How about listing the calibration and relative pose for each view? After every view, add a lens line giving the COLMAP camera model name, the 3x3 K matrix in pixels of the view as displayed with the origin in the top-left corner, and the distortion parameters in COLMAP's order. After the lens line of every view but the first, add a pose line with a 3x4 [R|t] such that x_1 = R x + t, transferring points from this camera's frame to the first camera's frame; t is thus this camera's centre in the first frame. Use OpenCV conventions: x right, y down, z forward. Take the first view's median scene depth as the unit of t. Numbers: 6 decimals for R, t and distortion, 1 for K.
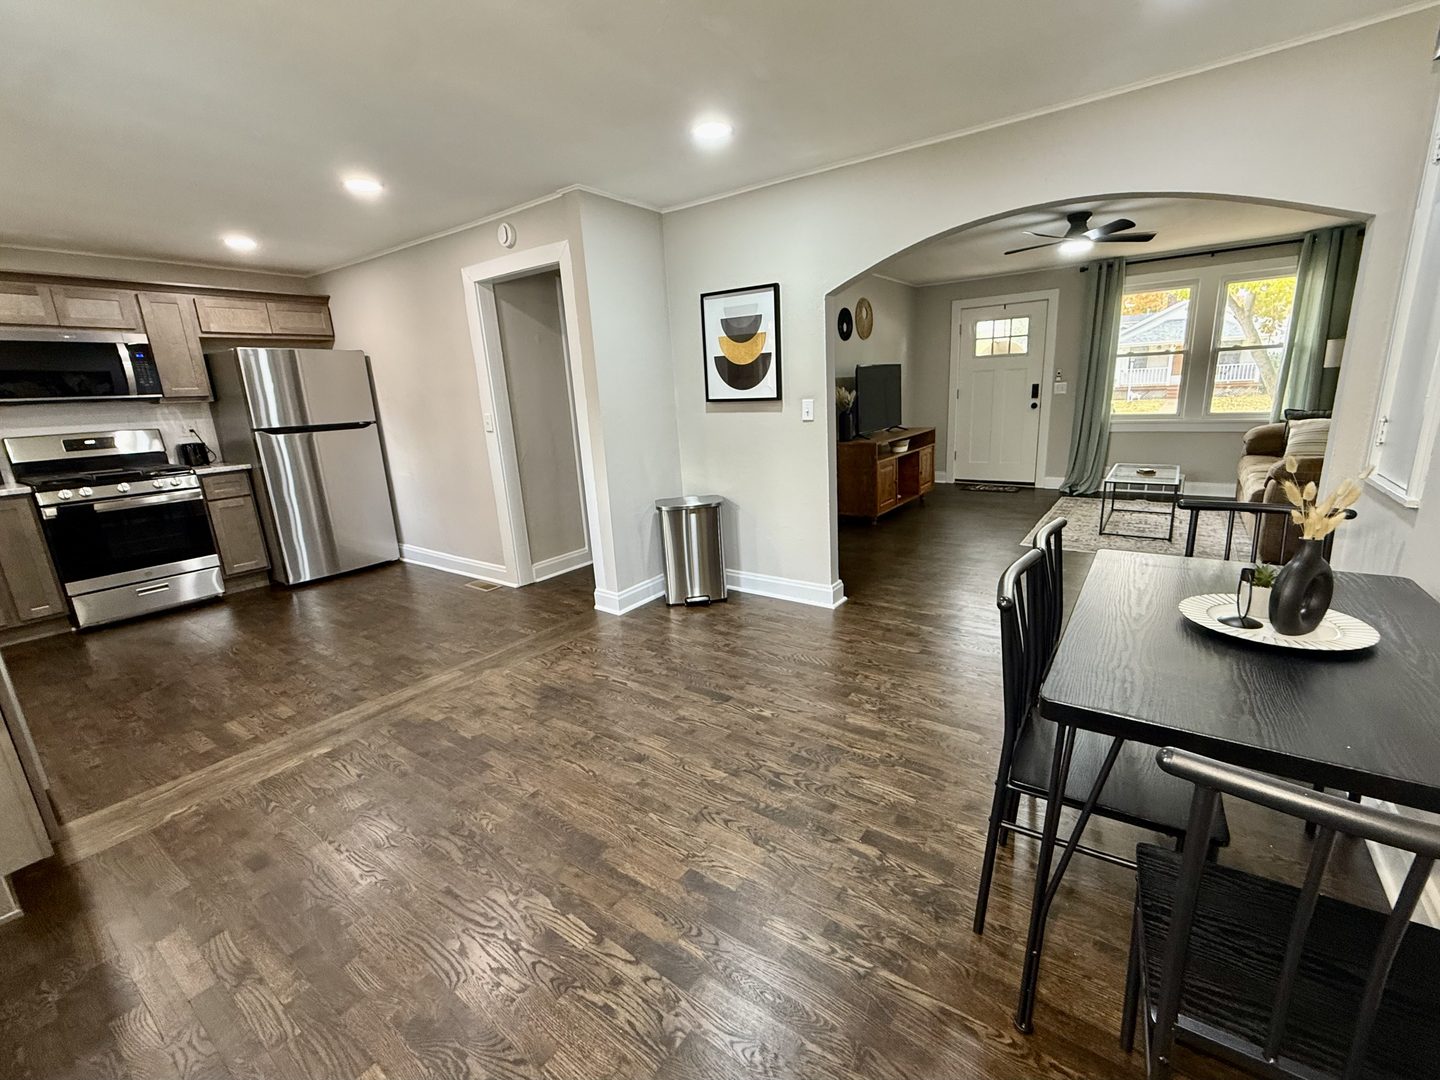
lens RADIAL K [[579.1, 0, 715.7], [0, 579.1, 526.2], [0, 0, 1]] dist [-0.001859, -0.000375]
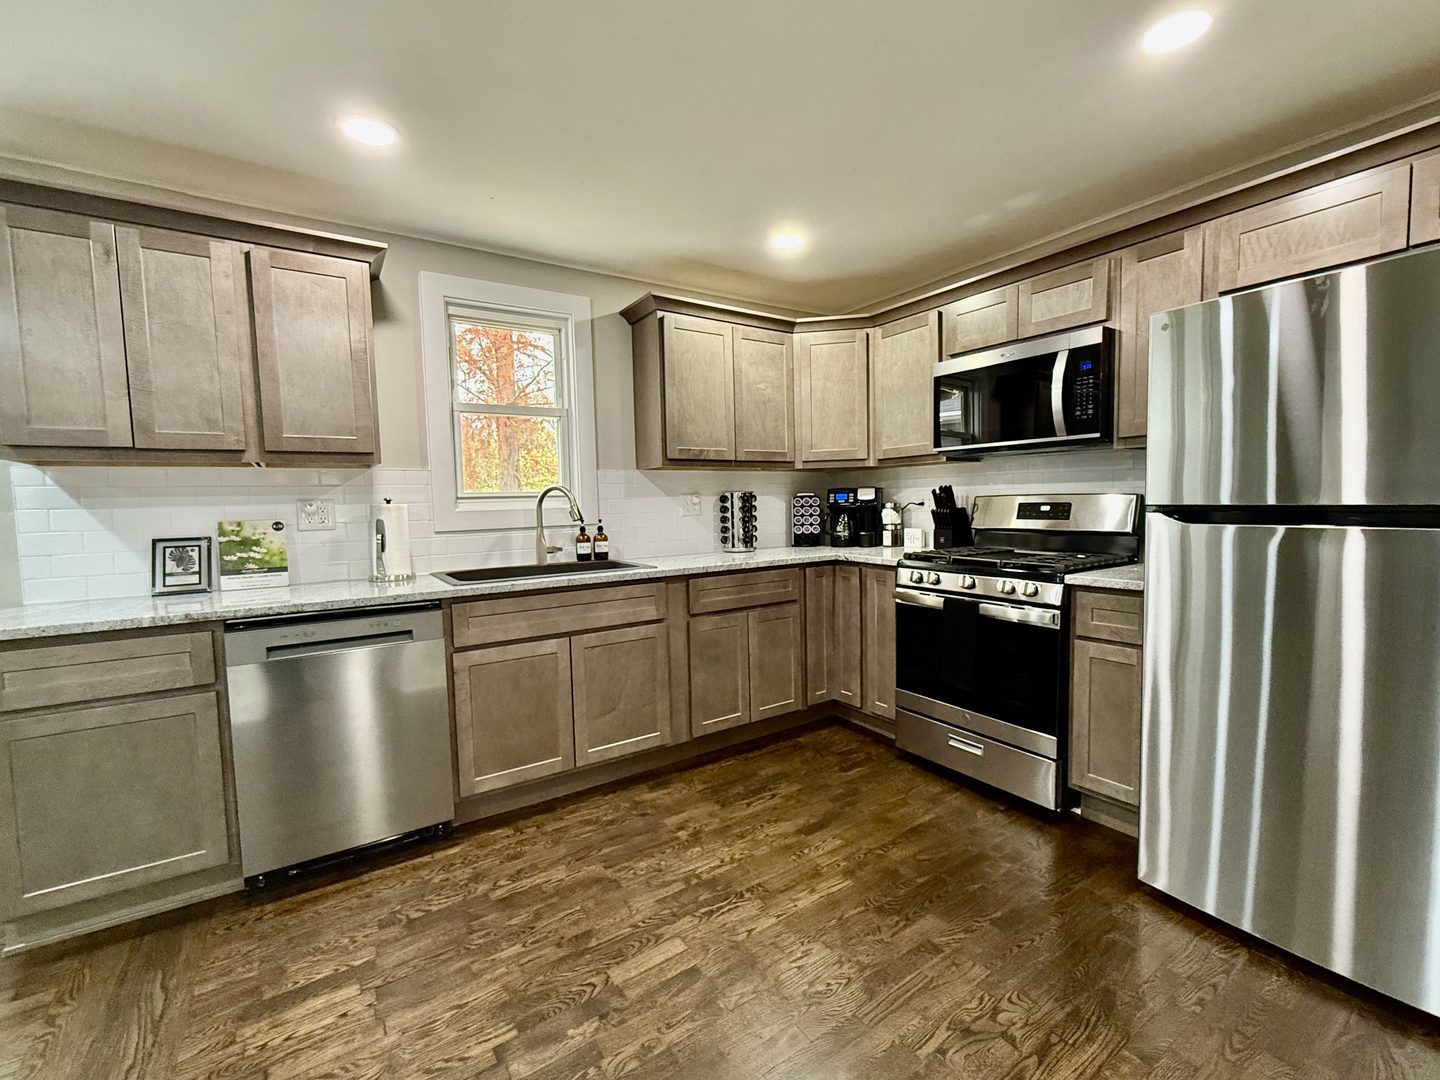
lens RADIAL K [[628.1, 0, 731.1], [0, 628.1, 540.7], [0, 0, 1]] dist [-0.002405, -0.000415]
pose [[-0.360476, 0.116413, -0.925476, -0.269336], [-0.176137, 0.965836, 0.190095, -0.180206], [0.915987, 0.231535, -0.327656, 0.896313]]
